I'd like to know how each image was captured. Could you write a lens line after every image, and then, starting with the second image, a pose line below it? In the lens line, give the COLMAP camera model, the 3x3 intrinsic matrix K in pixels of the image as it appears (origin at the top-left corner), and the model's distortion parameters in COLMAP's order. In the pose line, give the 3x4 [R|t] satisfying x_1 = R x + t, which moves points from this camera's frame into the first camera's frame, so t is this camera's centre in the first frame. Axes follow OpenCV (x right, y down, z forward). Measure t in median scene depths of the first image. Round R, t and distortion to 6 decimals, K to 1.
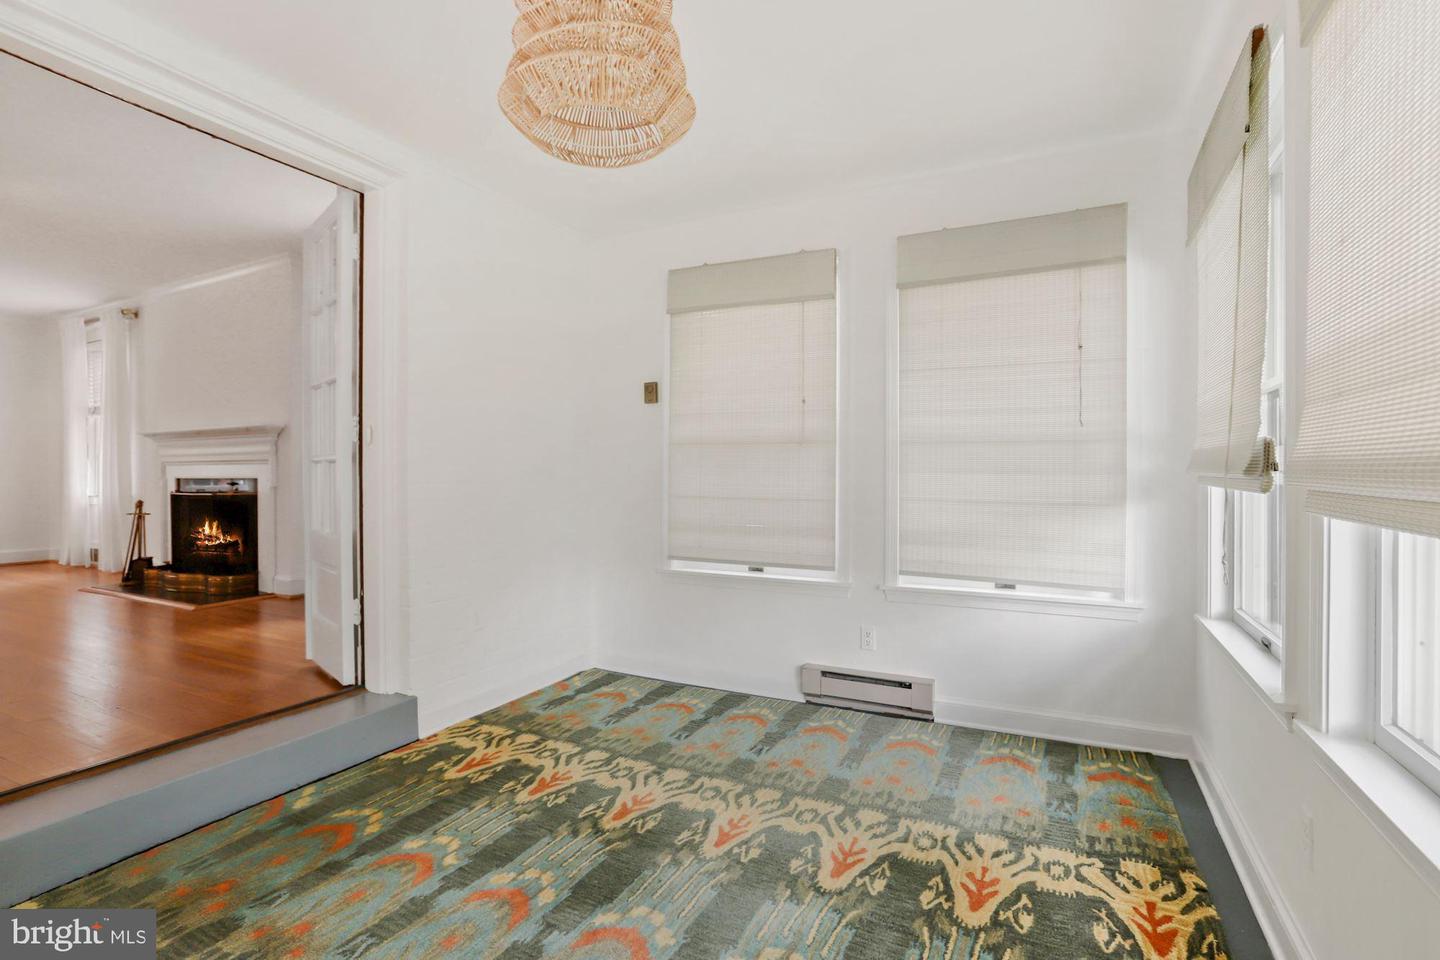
lens RADIAL K [[672.0, 0, 718.8], [0, 672.0, 478.6], [0, 0, 1]] dist [-0.048501, 0.024856]
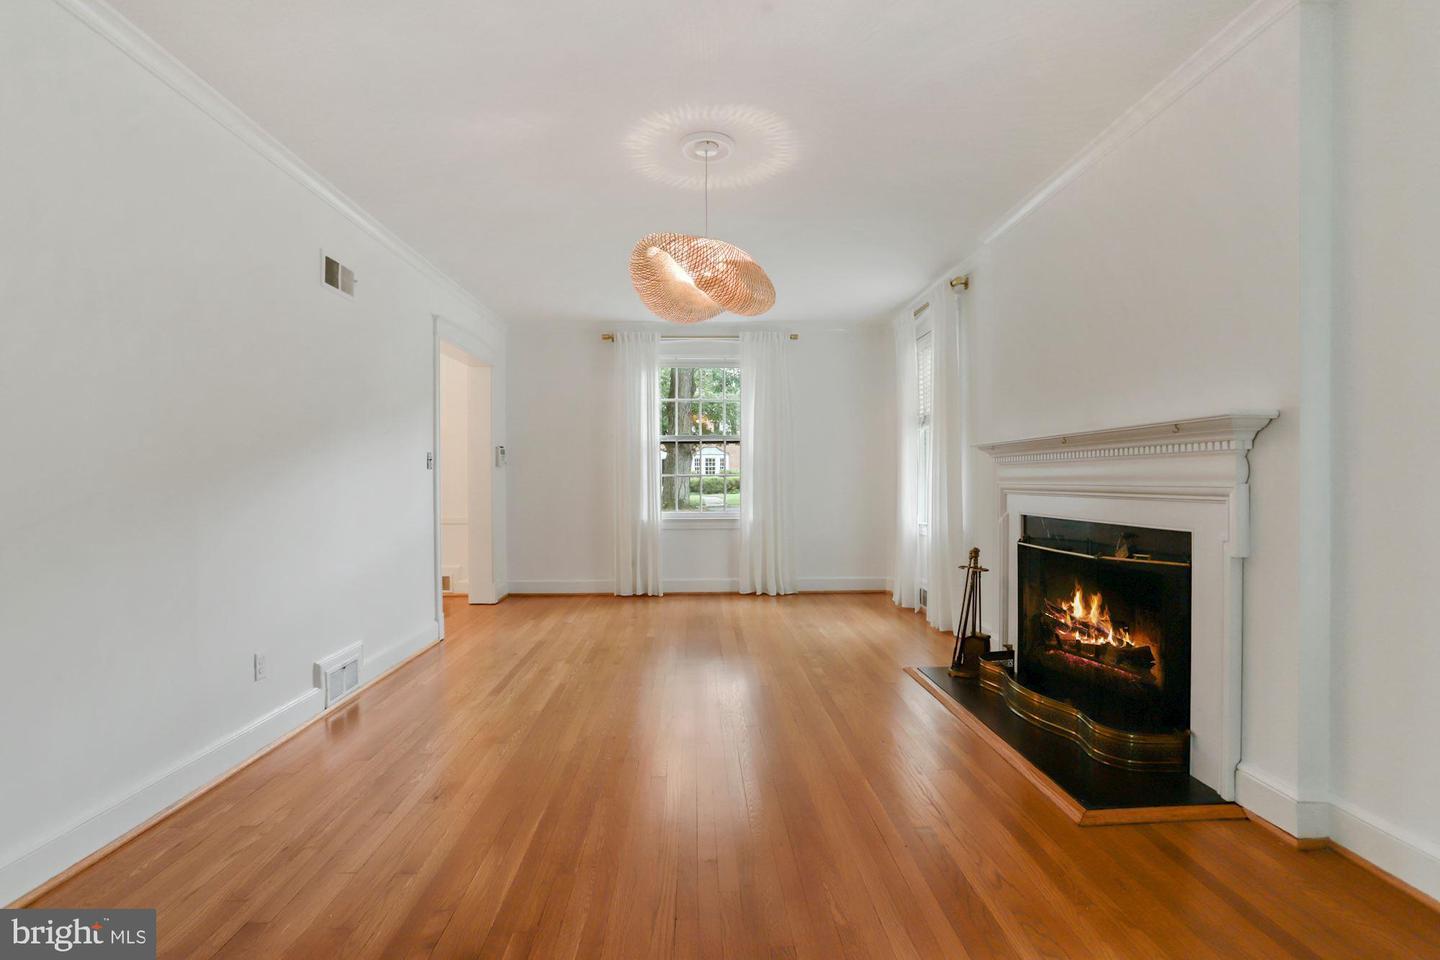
lens RADIAL K [[659.1, 0, 724.6], [0, 659.1, 487.3], [0, 0, 1]] dist [-0.058616, 0.023550]
pose [[0.489218, 0.009301, -0.872112, -0.519889], [-0.000472, 0.999946, 0.010399, -0.040355], [0.872162, -0.004676, 0.489196, 0.552878]]
